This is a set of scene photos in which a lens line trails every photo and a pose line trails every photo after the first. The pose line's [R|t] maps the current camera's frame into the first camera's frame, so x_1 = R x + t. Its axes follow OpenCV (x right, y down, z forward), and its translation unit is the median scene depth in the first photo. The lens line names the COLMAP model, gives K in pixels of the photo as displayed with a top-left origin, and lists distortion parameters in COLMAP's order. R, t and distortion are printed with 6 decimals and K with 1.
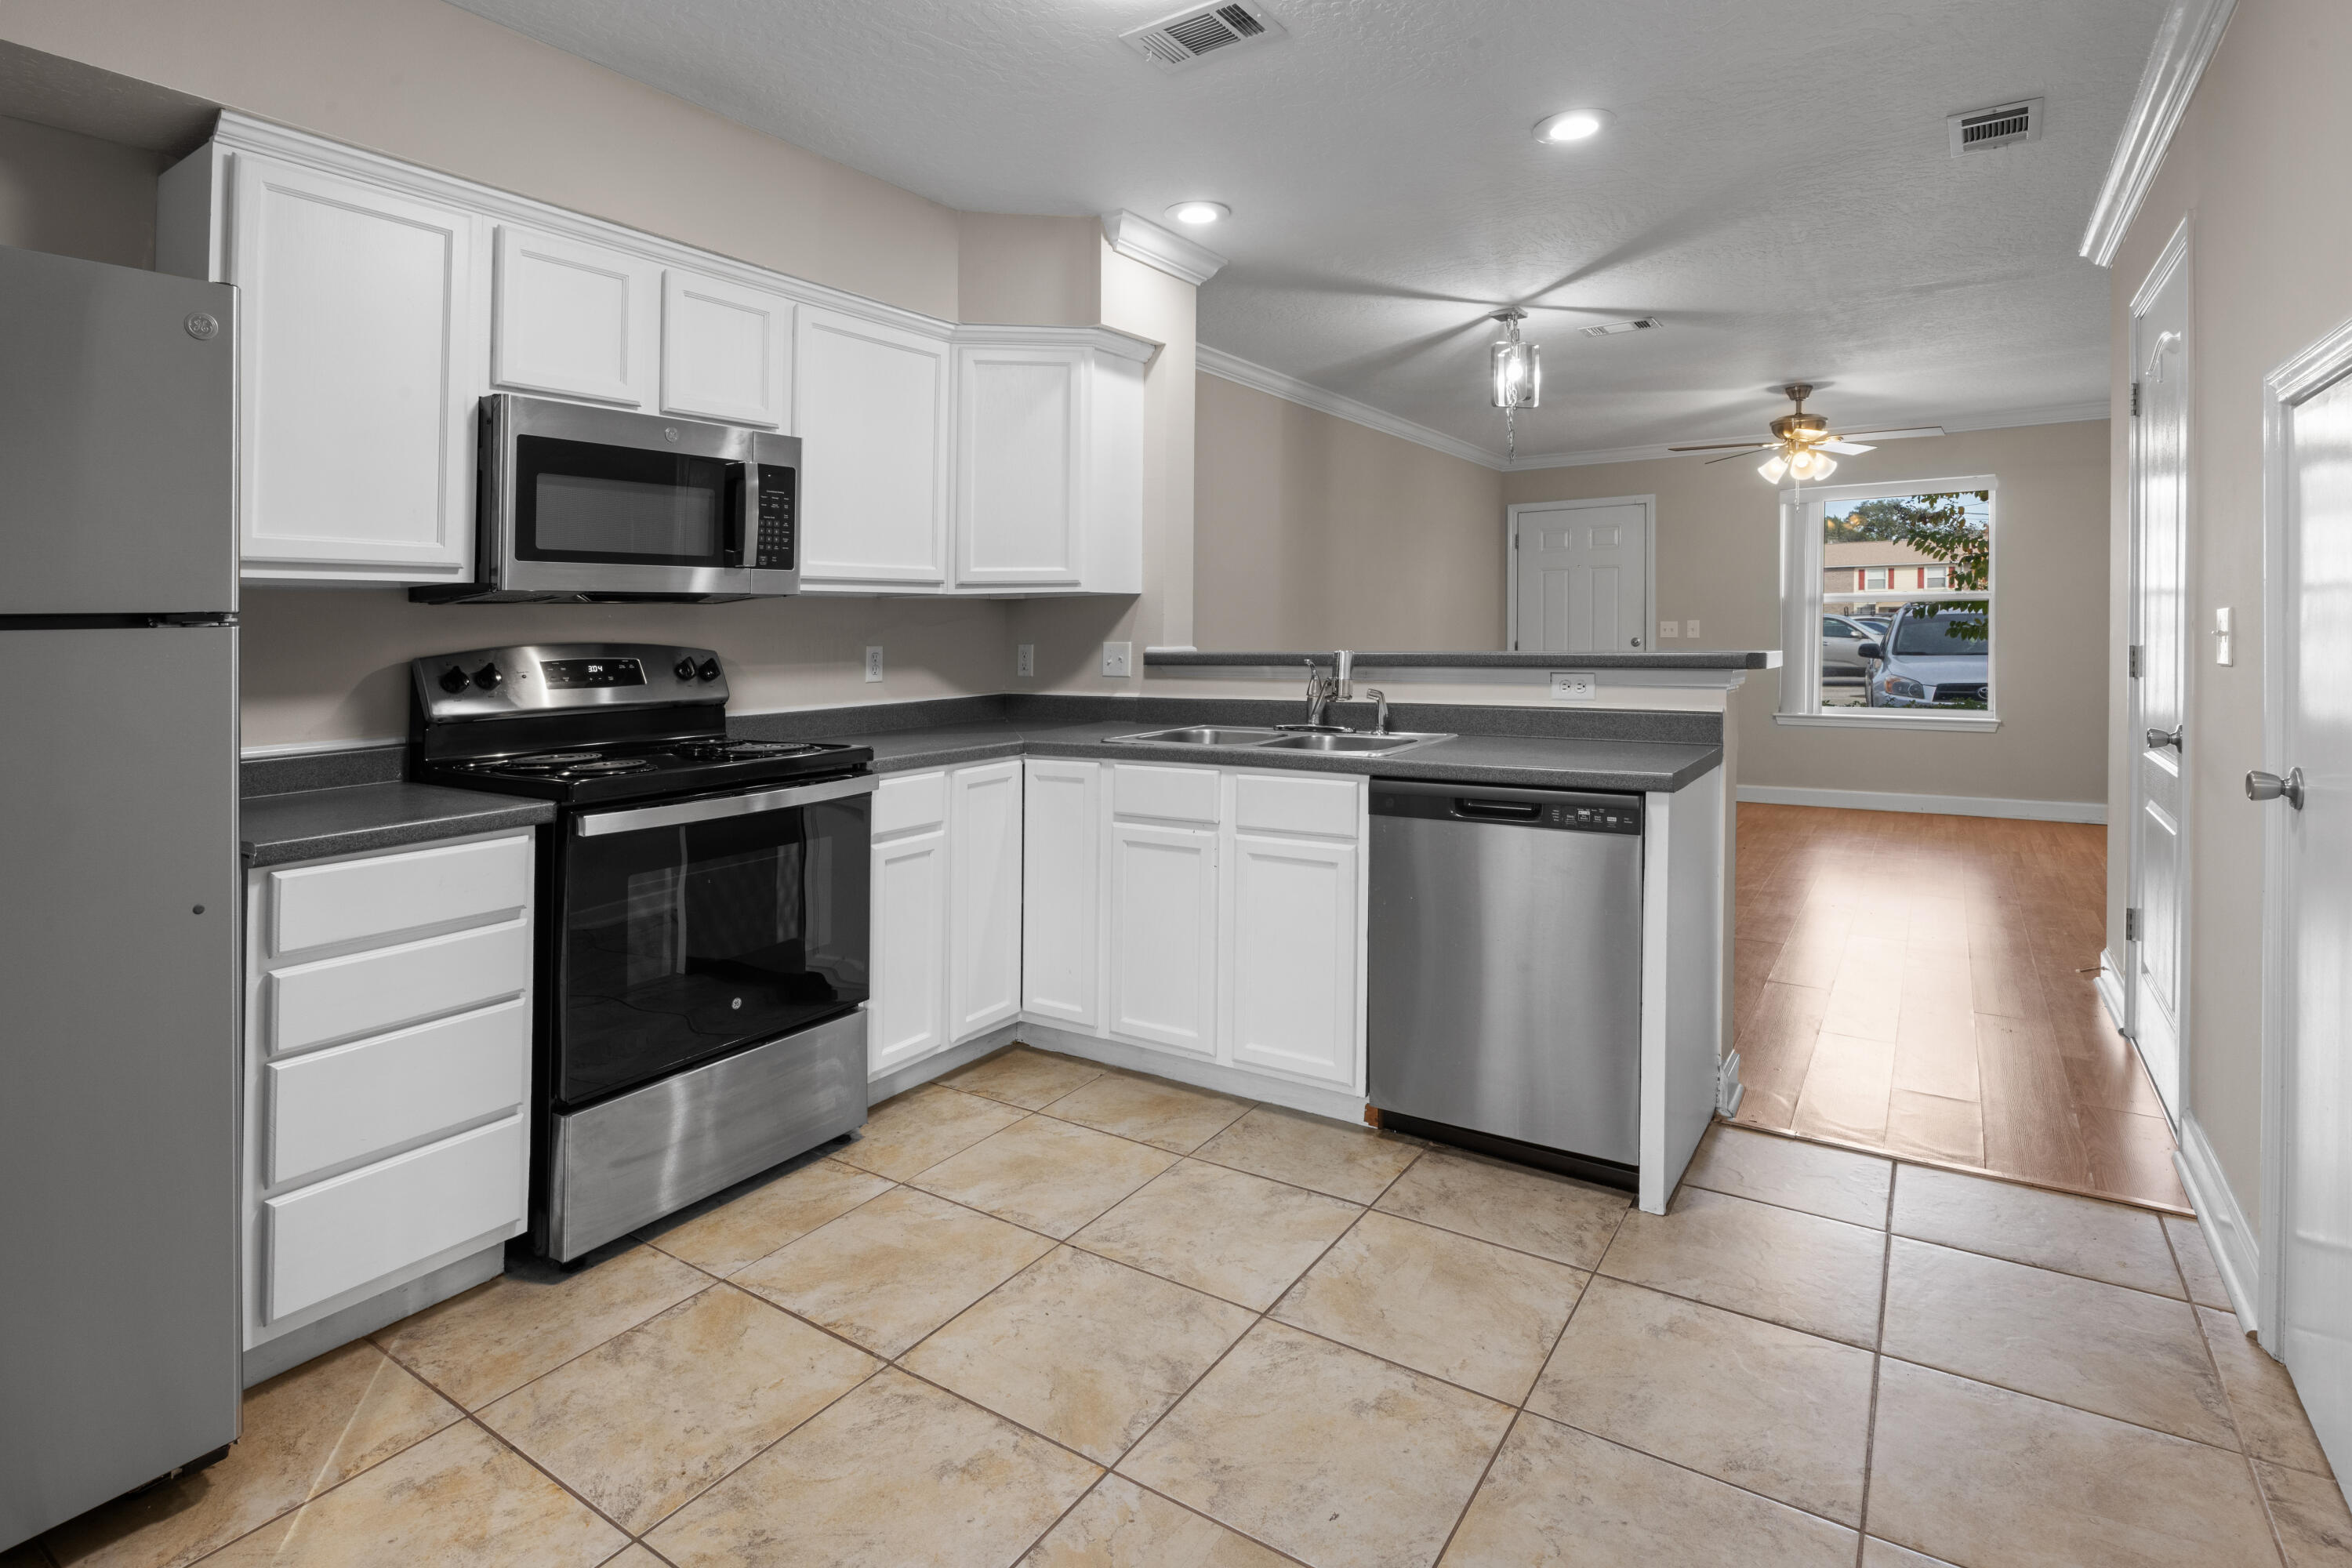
lens RADIAL K [[1146.3, 0, 1177.2], [0, 1146.3, 638.8], [0, 0, 1]] dist [-0.010983, -0.001076]
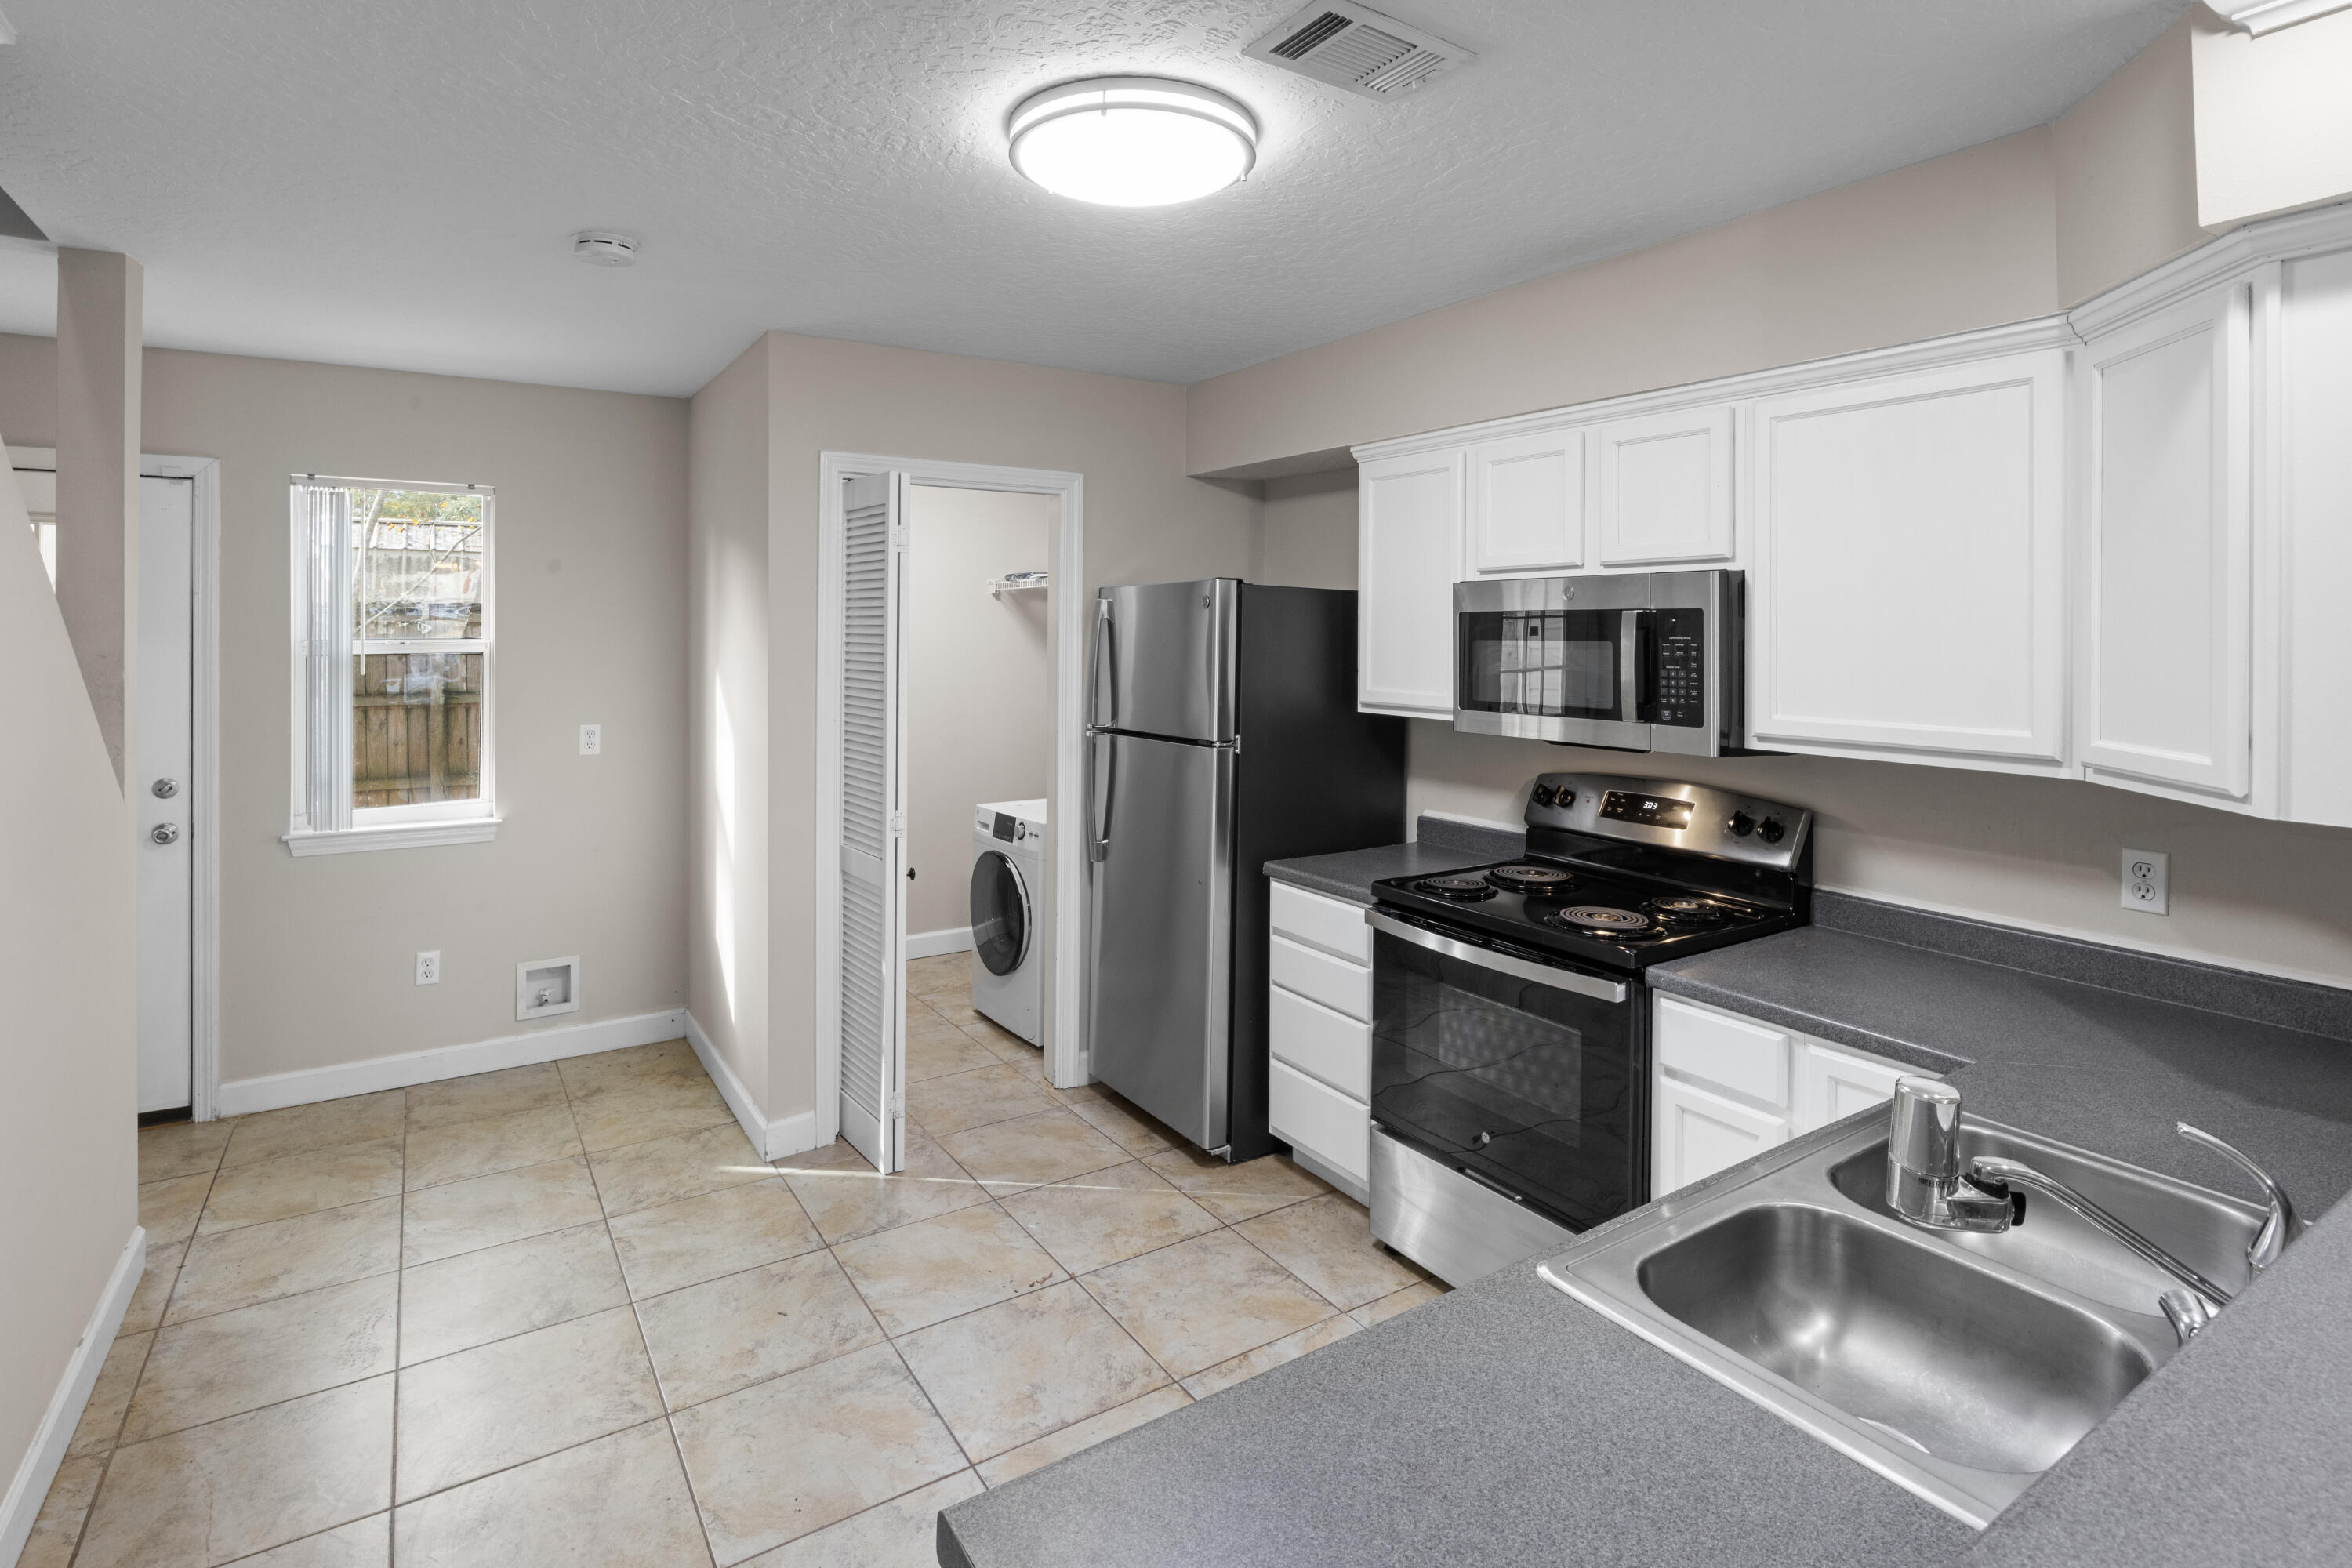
lens RADIAL K [[1146.3, 0, 1198.1], [0, 1146.3, 601.8], [0, 0, 1]] dist [-0.010983, -0.001076]
pose [[-0.379103, -0.005422, -0.925339, 0.618856], [-0.004944, 0.999980, -0.003834, -0.155166], [0.925341, 0.003122, -0.379122, 1.007997]]
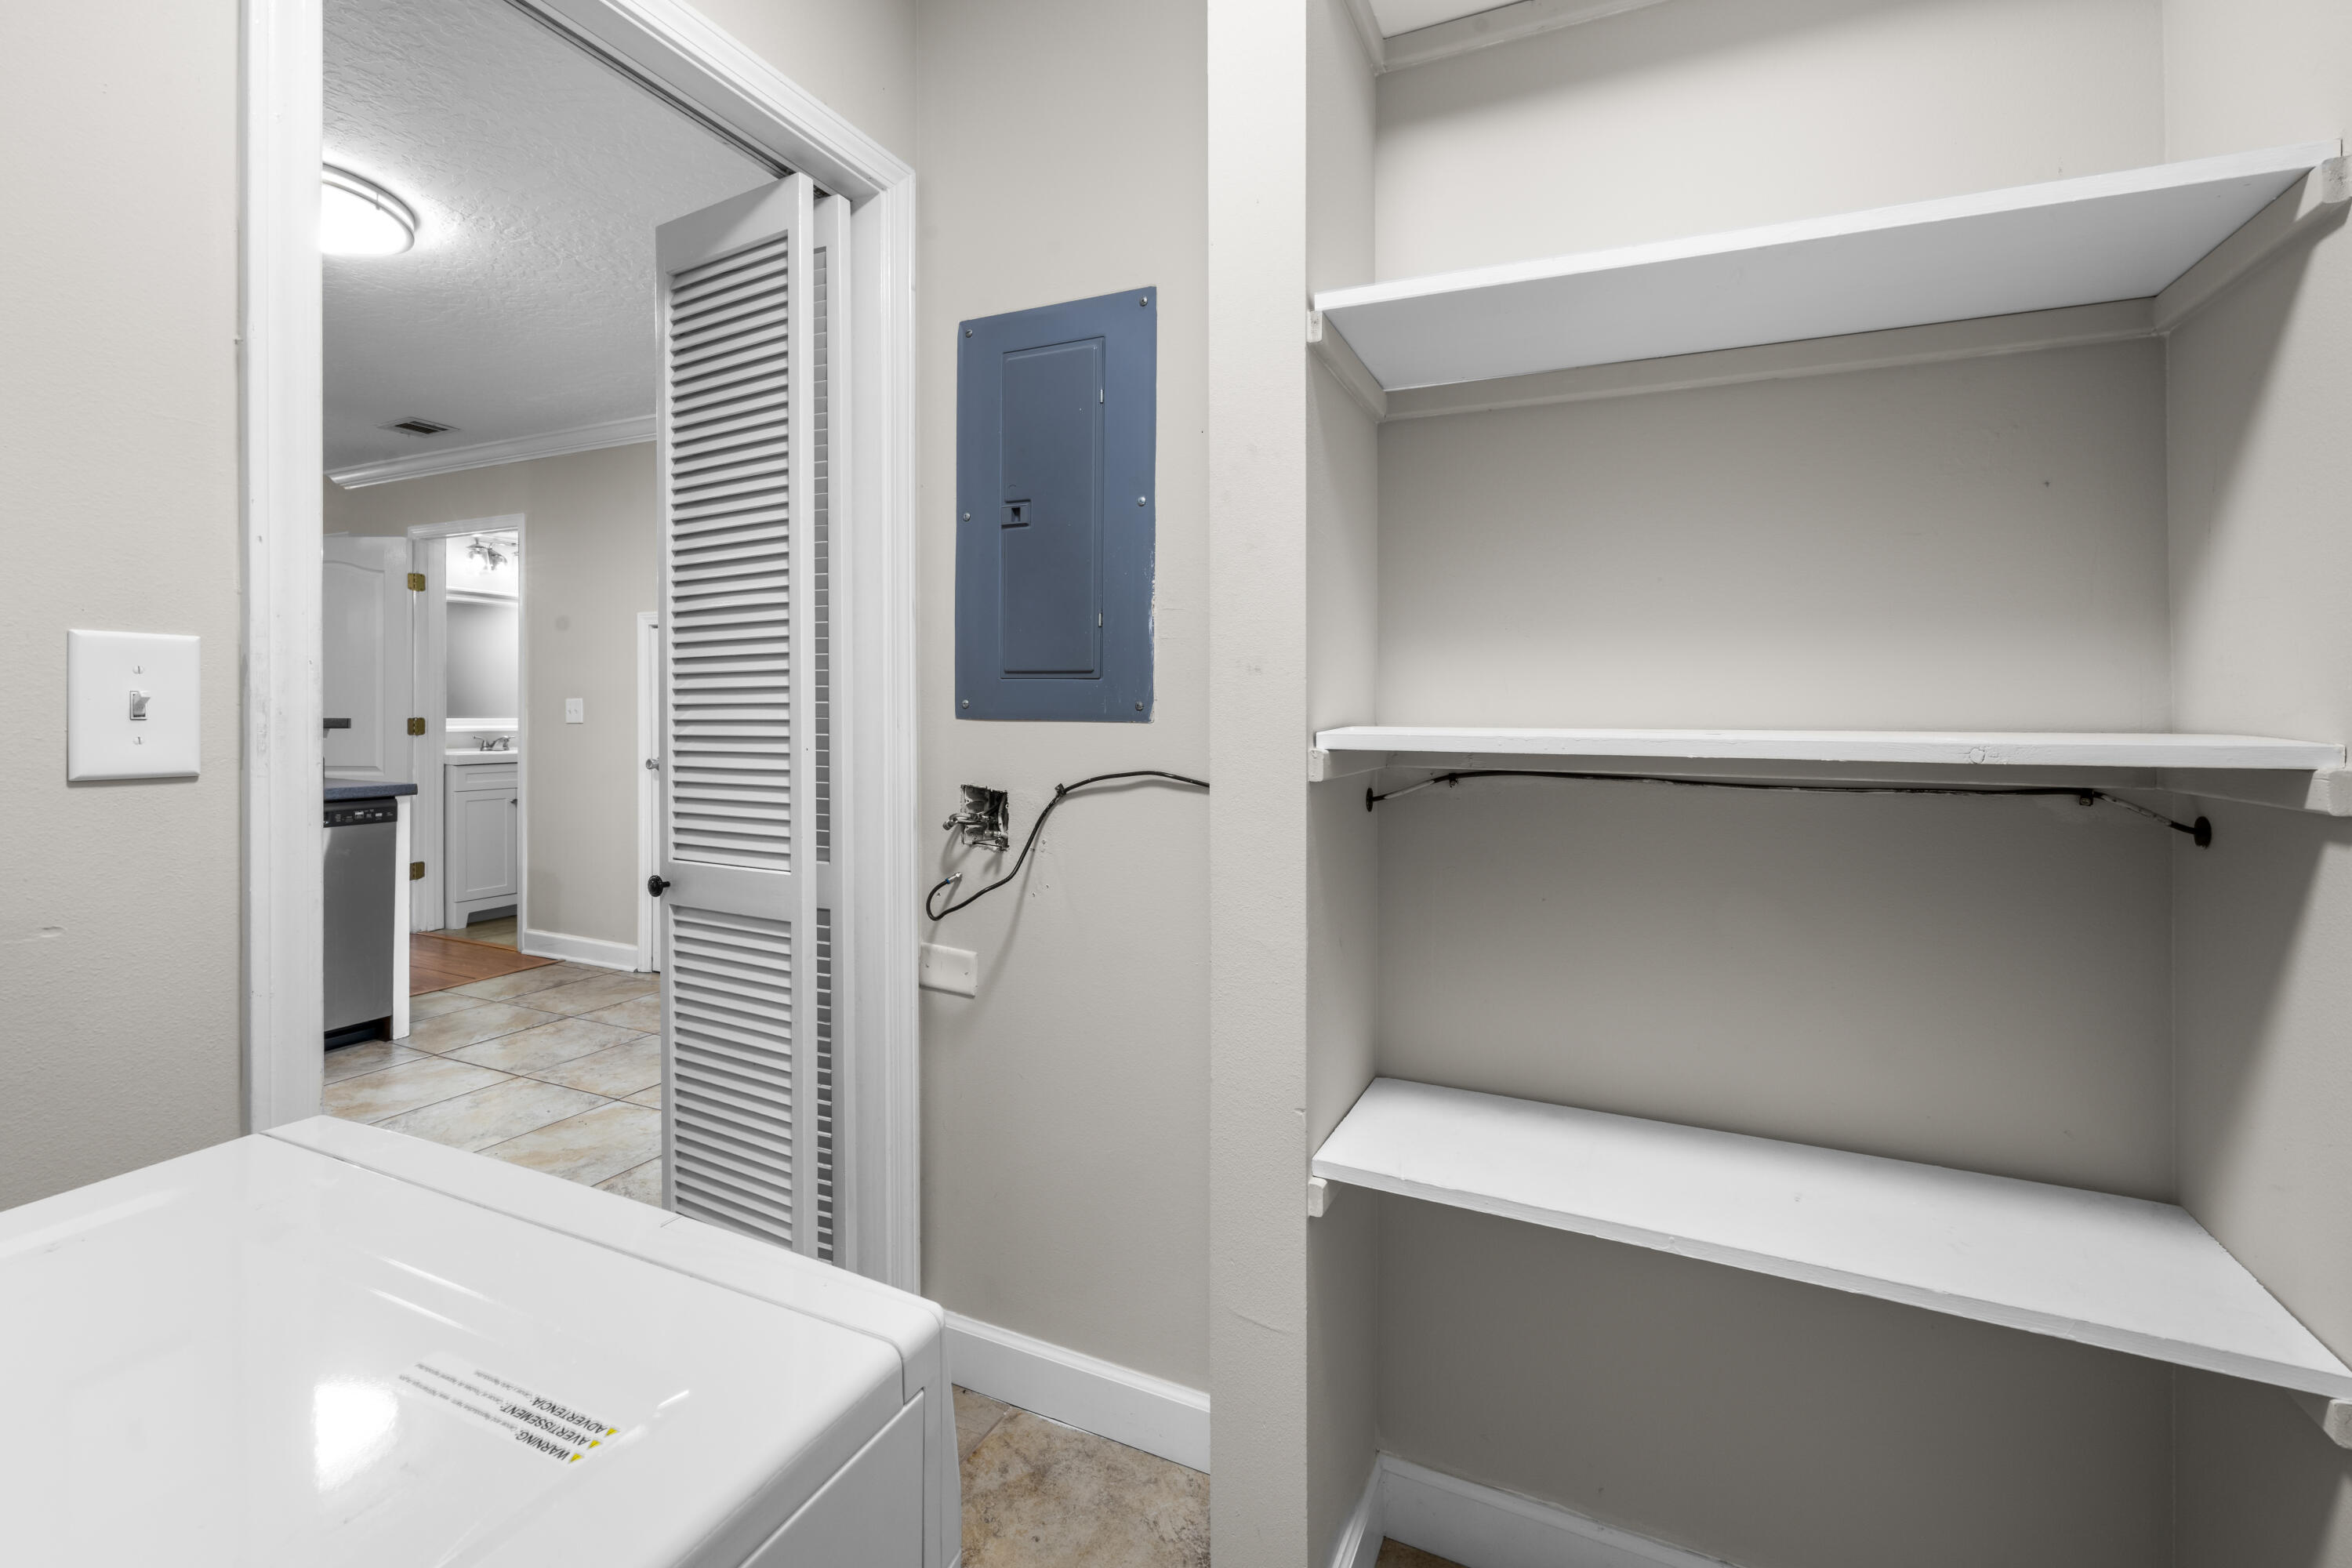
lens RADIAL K [[926.2, 0, 1172.3], [0, 926.2, 725.3], [0, 0, 1]] dist [-0.006216, 0.001235]
pose [[-0.174819, 0.000537, 0.984600, -1.008162], [0.005285, 0.999986, 0.000392, 0.028068], [-0.984586, 0.005272, -0.174820, 0.078136]]
